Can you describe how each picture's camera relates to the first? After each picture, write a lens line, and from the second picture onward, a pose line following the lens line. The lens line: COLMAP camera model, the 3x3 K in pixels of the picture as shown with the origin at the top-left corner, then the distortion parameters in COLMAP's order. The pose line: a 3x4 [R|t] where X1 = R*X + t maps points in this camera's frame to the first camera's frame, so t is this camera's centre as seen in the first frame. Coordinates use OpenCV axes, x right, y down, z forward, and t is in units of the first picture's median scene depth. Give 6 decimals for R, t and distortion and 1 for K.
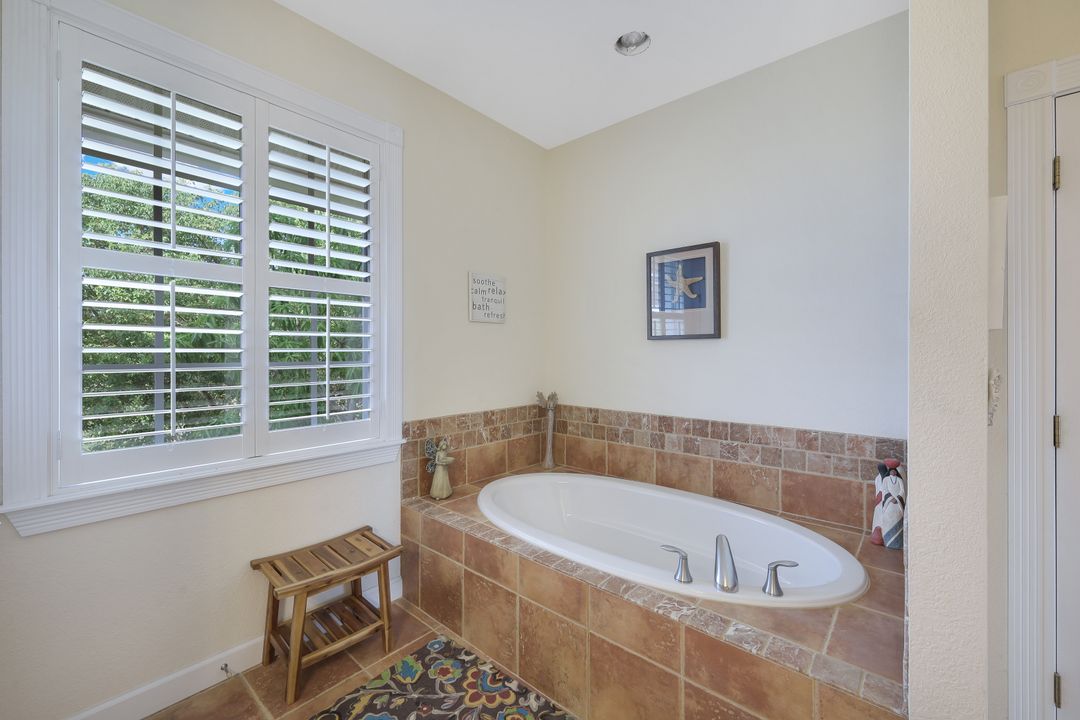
lens RADIAL K [[438.6, 0, 537.3], [0, 438.6, 352.1], [0, 0, 1]] dist [0.001767, 0.000079]
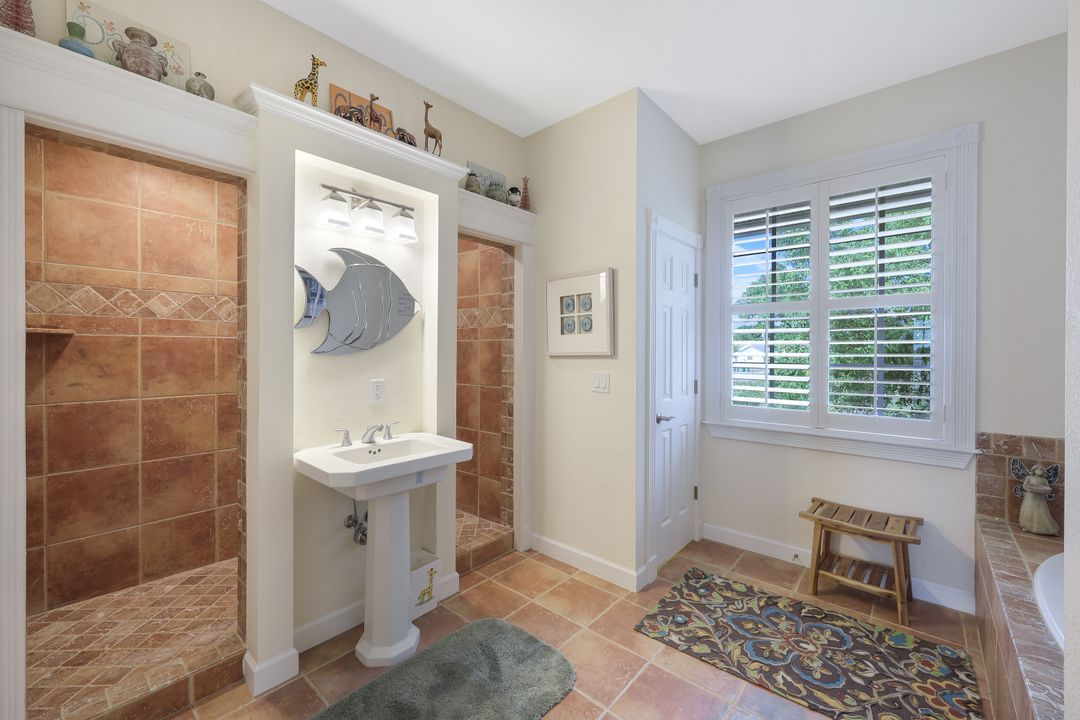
lens RADIAL K [[438.6, 0, 537.3], [0, 438.6, 352.1], [0, 0, 1]] dist [0.001767, 0.000079]
pose [[-0.009689, -0.001921, -0.999951, 0.814489], [-0.001970, 0.999996, -0.001902, -0.009208], [0.999951, 0.001952, -0.009693, 0.079066]]
